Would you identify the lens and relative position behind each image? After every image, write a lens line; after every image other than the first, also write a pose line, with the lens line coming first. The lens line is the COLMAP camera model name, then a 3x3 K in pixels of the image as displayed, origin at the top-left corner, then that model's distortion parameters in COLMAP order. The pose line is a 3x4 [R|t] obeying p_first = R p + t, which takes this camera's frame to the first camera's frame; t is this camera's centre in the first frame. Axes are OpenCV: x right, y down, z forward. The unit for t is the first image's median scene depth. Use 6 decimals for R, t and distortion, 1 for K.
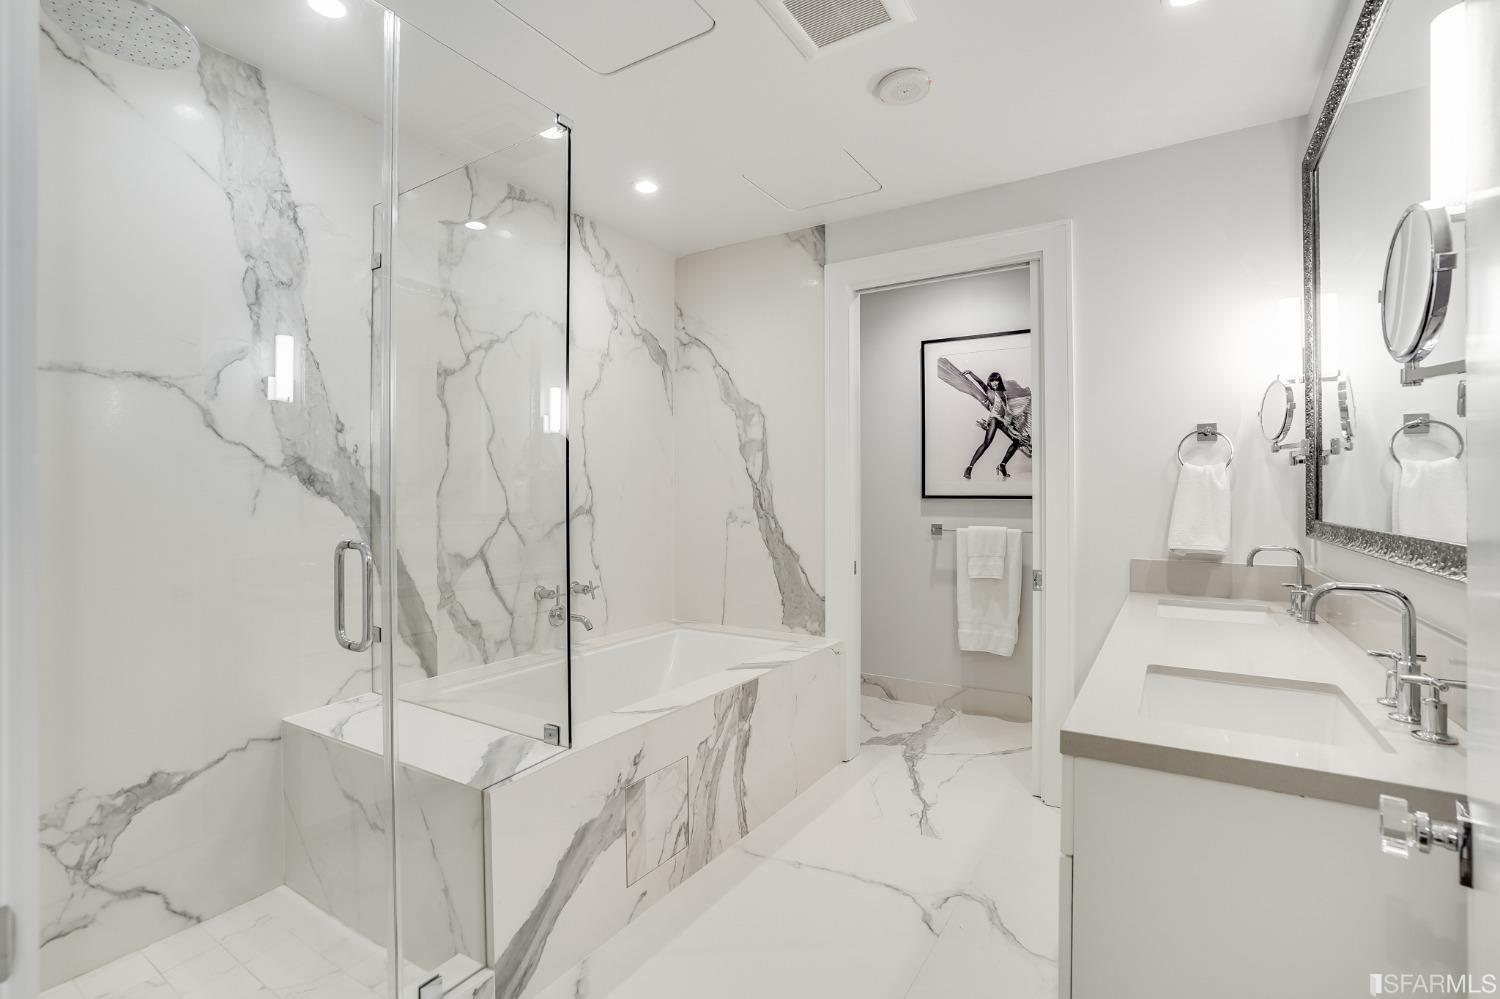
lens RADIAL K [[705.3, 0, 712.8], [0, 705.3, 495.1], [0, 0, 1]] dist [-0.045075, 0.013214]
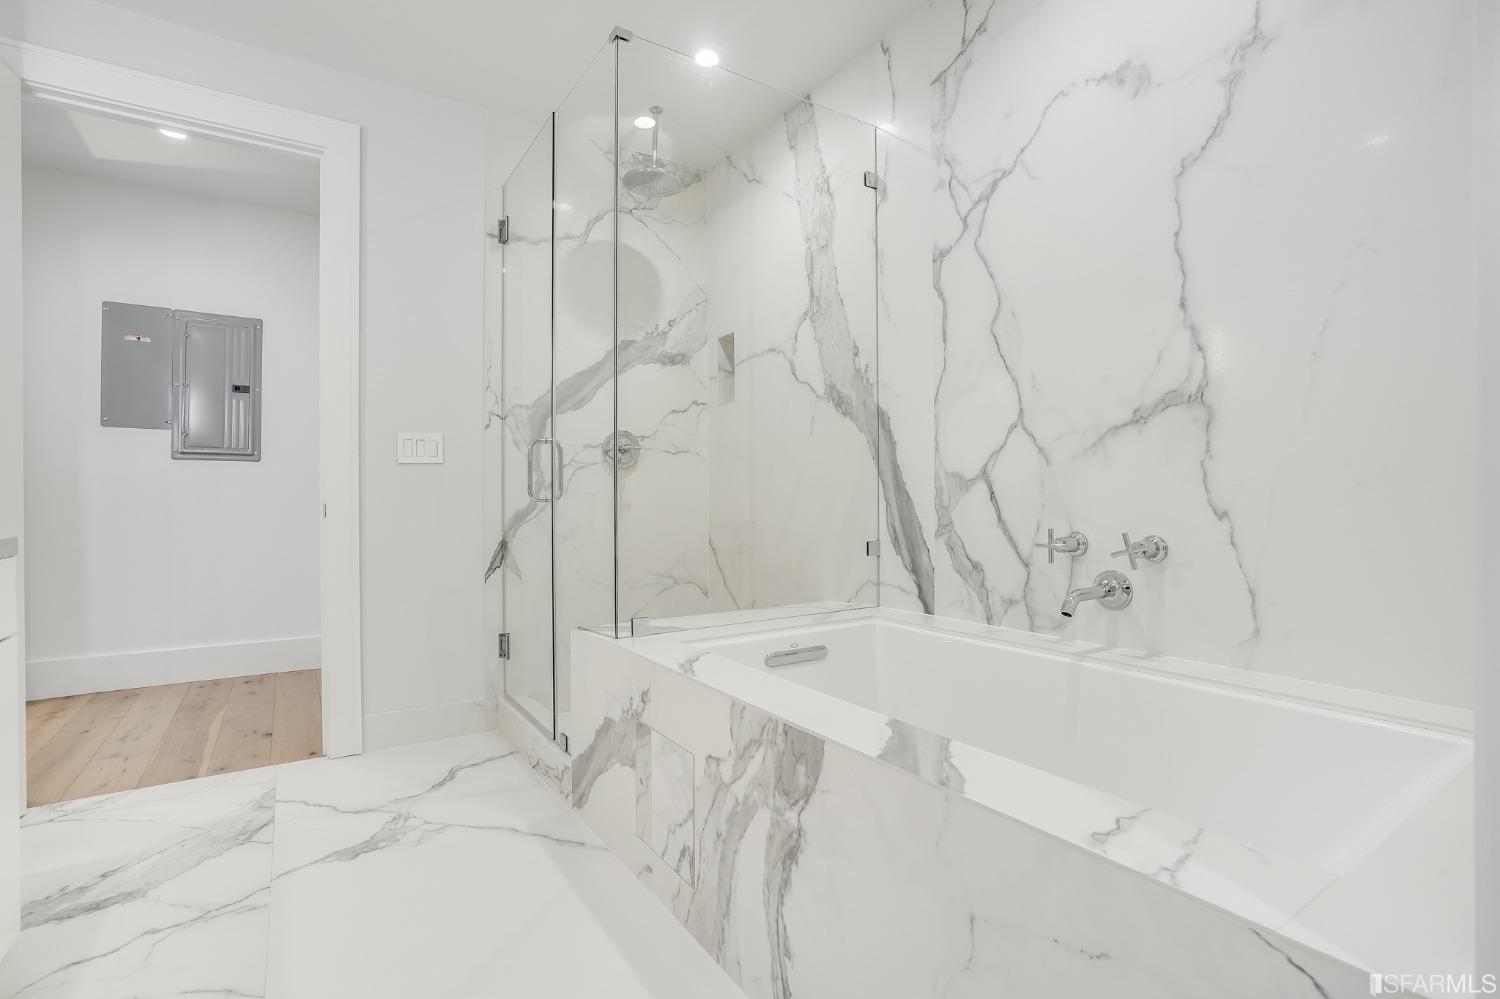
lens RADIAL K [[705.3, 0, 751.0], [0, 705.3, 481.7], [0, 0, 1]] dist [-0.045075, 0.013214]
pose [[-0.377937, -0.007347, -0.925802, 0.499273], [0.012260, 0.999841, -0.012939, 0.108791], [0.925750, -0.016241, -0.377786, 1.162563]]
